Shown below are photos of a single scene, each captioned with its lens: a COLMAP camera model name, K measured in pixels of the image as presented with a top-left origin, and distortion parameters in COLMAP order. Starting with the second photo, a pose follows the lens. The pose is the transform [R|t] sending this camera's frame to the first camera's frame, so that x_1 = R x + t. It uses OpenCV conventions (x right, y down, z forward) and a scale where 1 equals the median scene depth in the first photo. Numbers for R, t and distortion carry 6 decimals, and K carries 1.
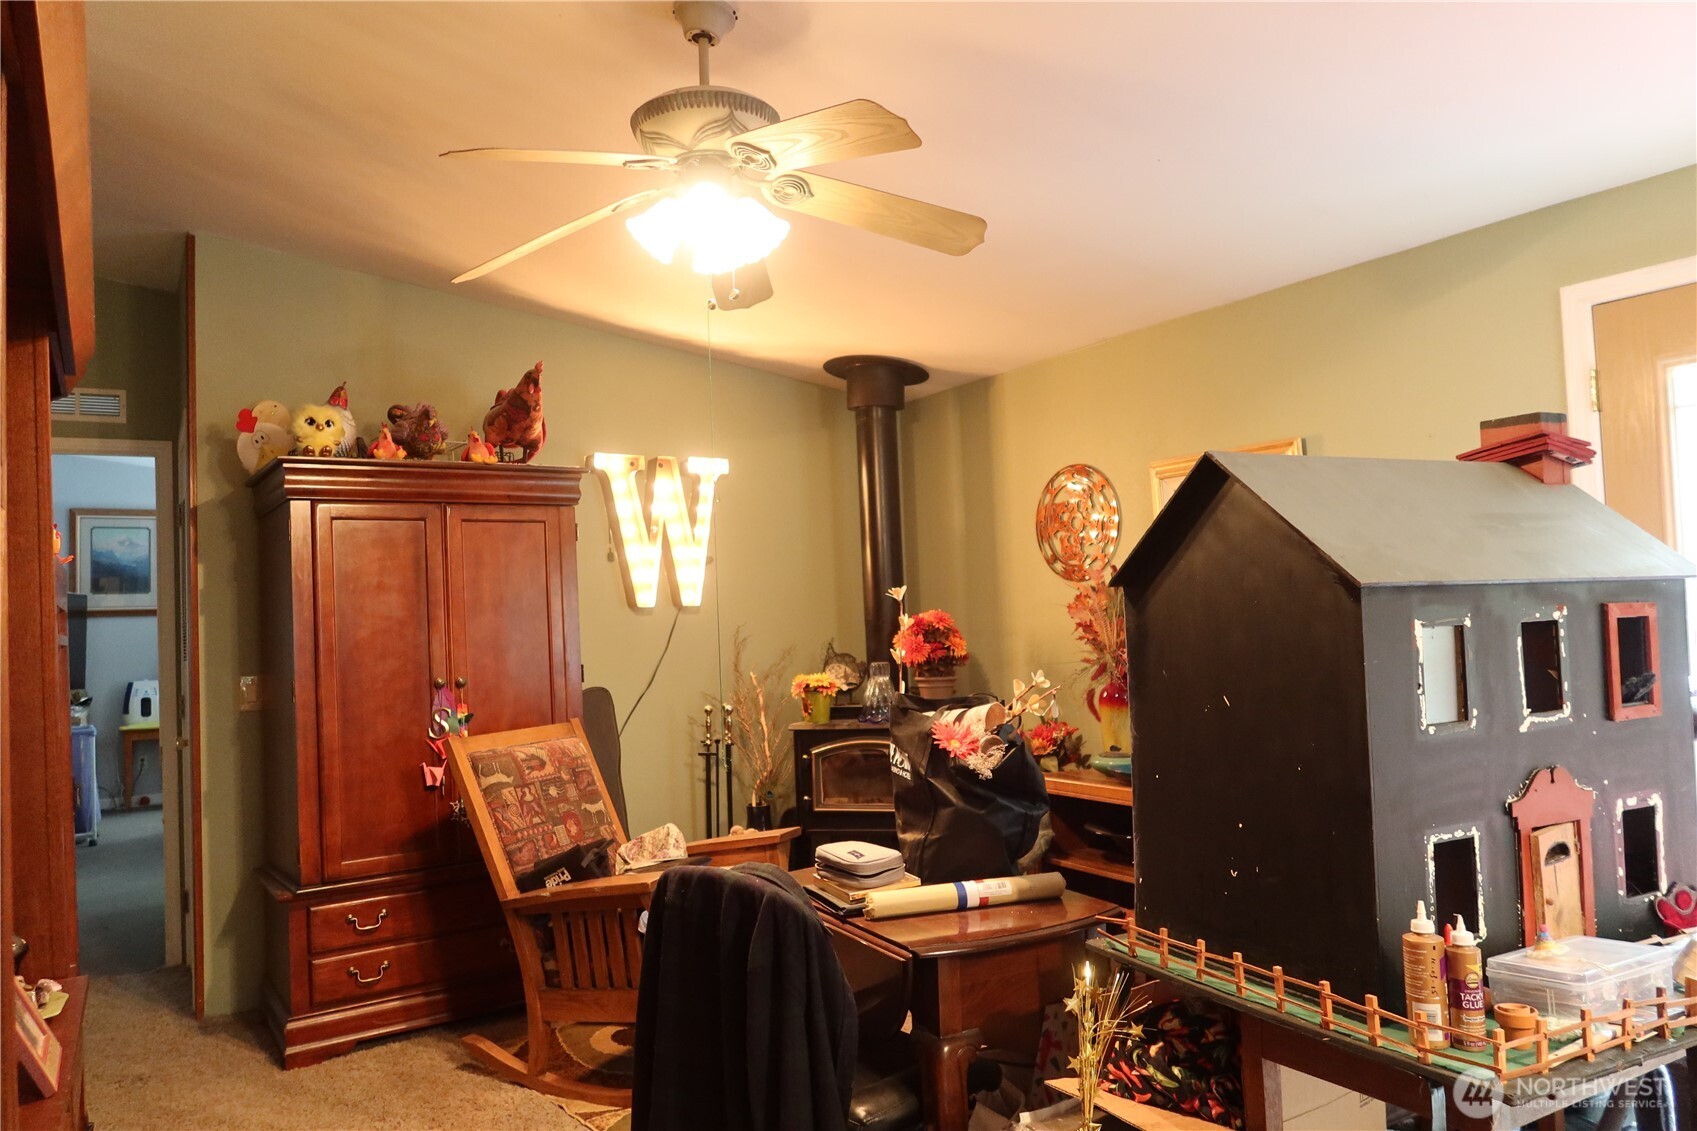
lens RADIAL K [[1163.8, 0, 840.6], [0, 1163.8, 563.8], [0, 0, 1]] dist [-0.036568, 0.008645]
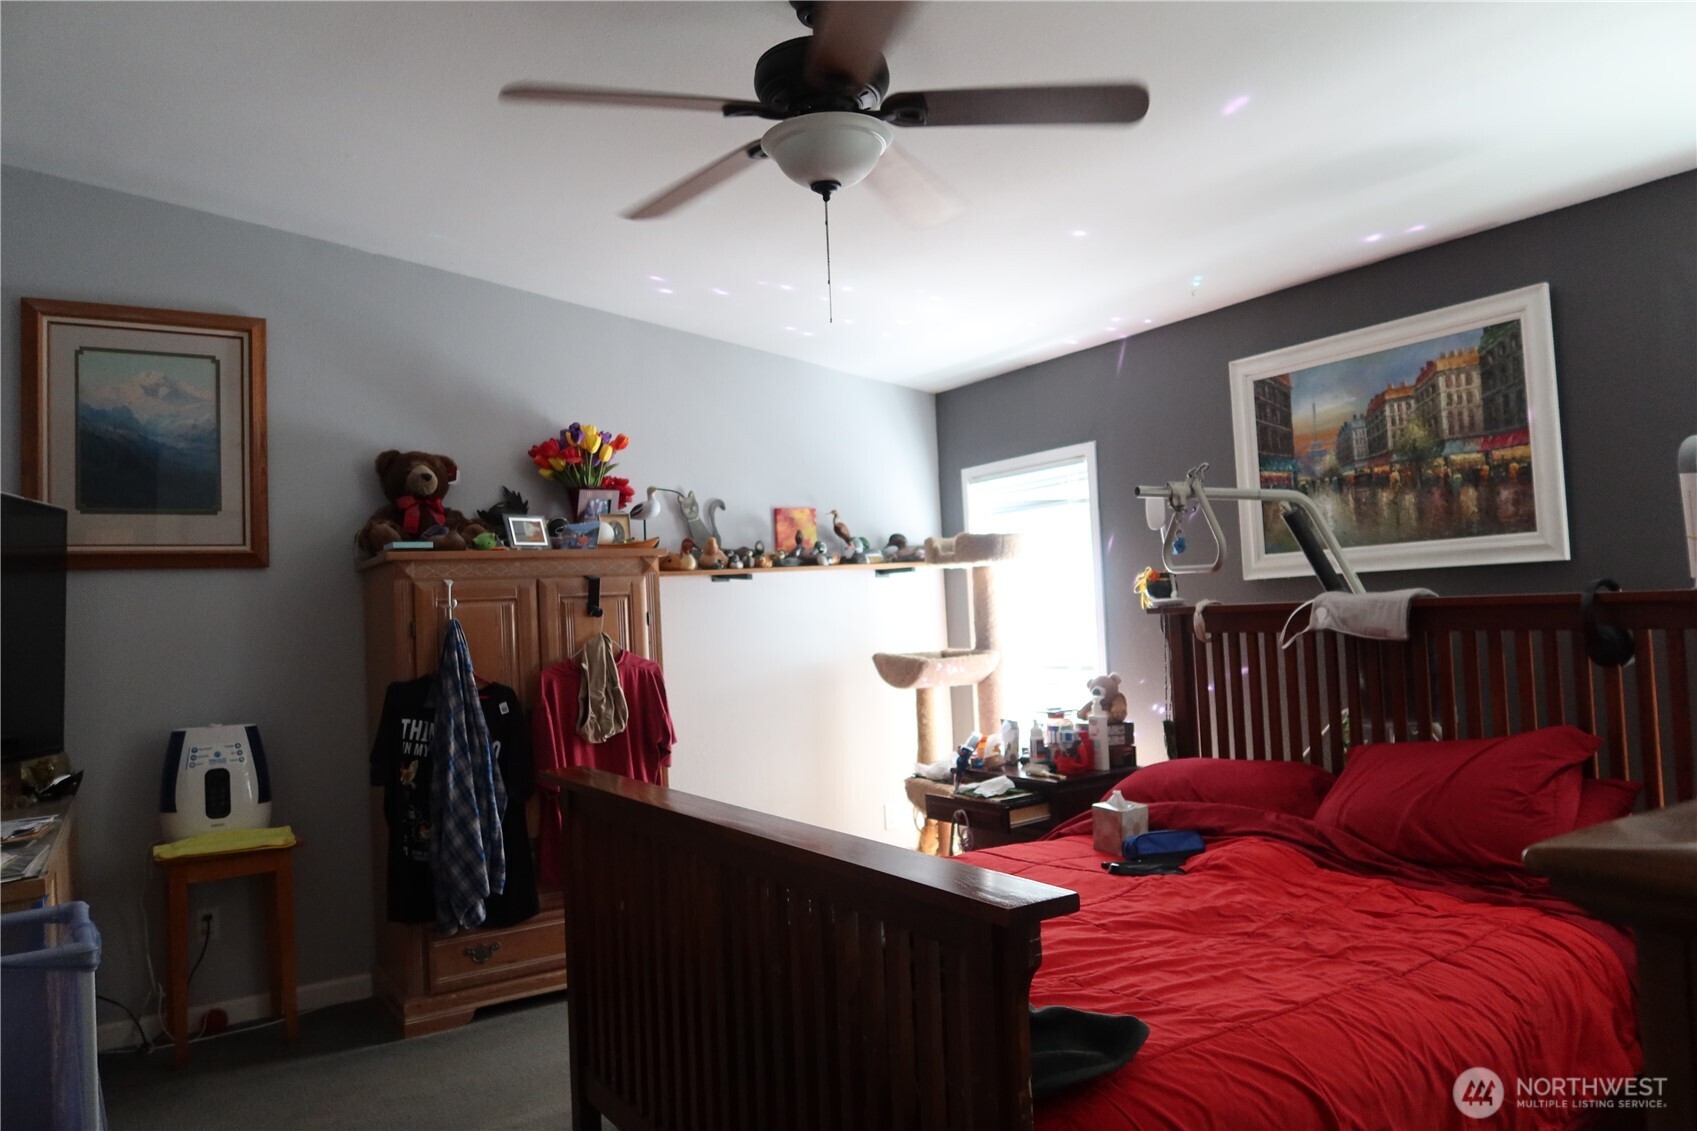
lens RADIAL K [[1163.8, 0, 840.6], [0, 1163.8, 563.8], [0, 0, 1]] dist [-0.036568, 0.008645]
pose [[0.999923, -0.004786, 0.011416, -0.391508], [0.004712, 0.999968, 0.006480, 0.043220], [-0.011447, -0.006425, 0.999914, 0.596893]]
